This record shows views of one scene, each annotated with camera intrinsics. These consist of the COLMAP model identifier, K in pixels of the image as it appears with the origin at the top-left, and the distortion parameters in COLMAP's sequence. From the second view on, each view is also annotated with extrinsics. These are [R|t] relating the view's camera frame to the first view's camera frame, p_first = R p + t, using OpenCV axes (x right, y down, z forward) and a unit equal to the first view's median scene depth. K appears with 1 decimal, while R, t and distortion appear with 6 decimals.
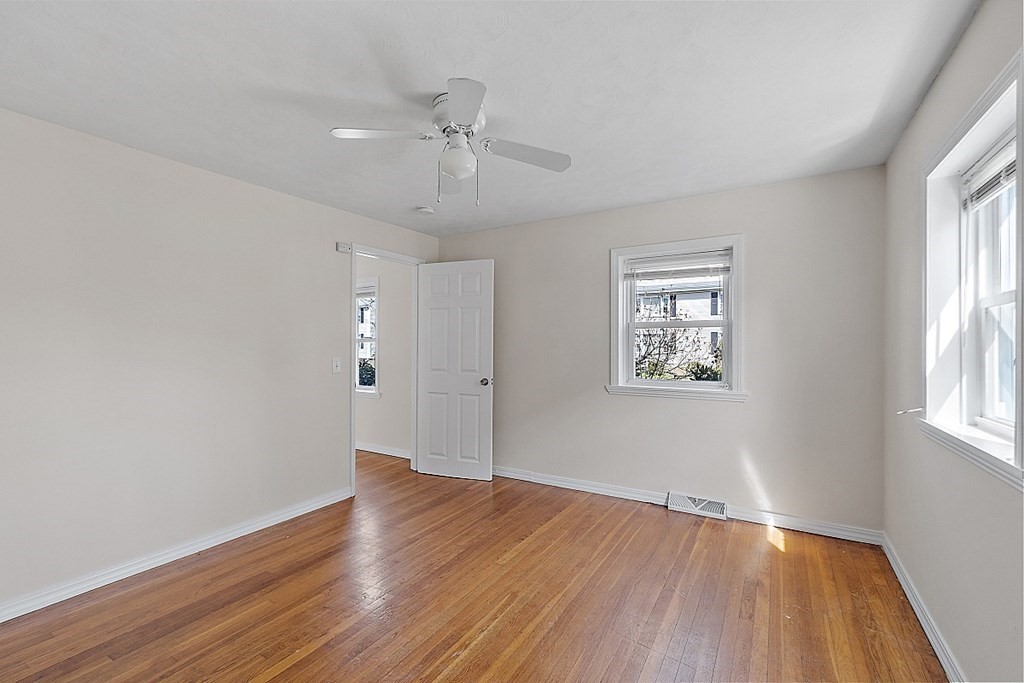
lens RADIAL K [[451.1, 0, 509.8], [0, 451.1, 341.3], [0, 0, 1]] dist [0.016948, -0.000345]
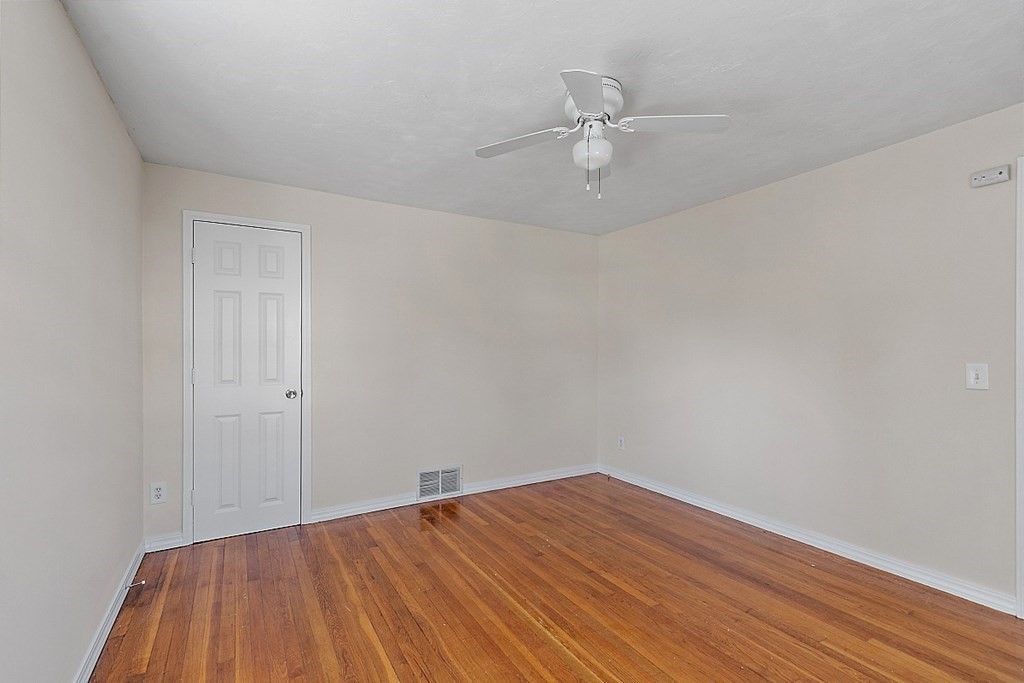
lens RADIAL K [[451.1, 0, 507.7], [0, 451.1, 337.6], [0, 0, 1]] dist [0.016948, -0.000345]
pose [[-0.479234, -0.024854, -0.877335, 0.530607], [0.011177, 0.999345, -0.034416, 0.017806], [0.877616, -0.026300, -0.478642, 0.857181]]
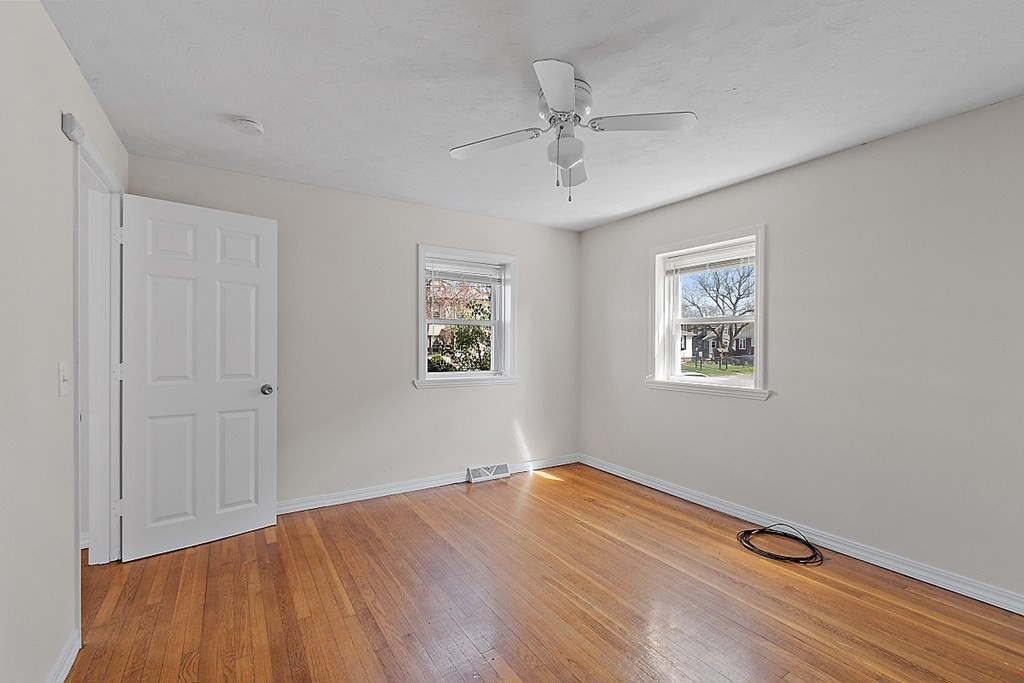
lens RADIAL K [[451.1, 0, 507.2], [0, 451.1, 342.7], [0, 0, 1]] dist [0.016948, -0.000345]
pose [[0.450725, 0.002883, 0.892658, -0.686730], [-0.013751, 0.999899, 0.003714, 0.009908], [-0.892557, -0.013949, 0.450719, 0.441259]]
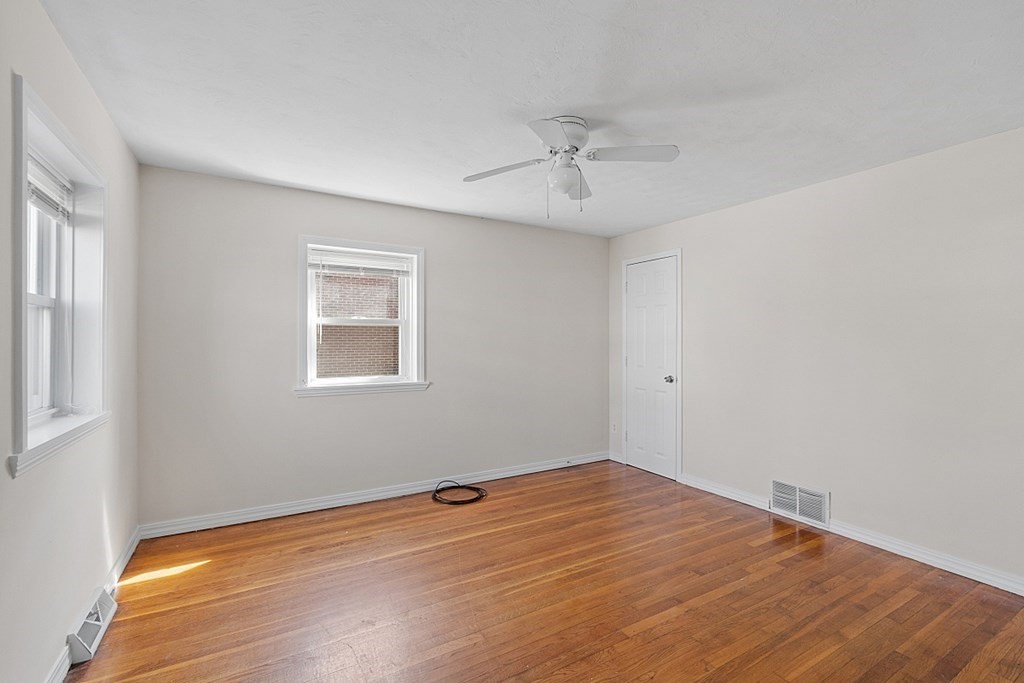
lens RADIAL K [[451.1, 0, 510.7], [0, 451.1, 332.7], [0, 0, 1]] dist [0.016948, -0.000345]
pose [[-0.878159, 0.008447, 0.478294, -0.349328], [-0.008299, 0.999425, -0.032889, 0.014170], [-0.478296, -0.032852, -0.877584, 1.342478]]
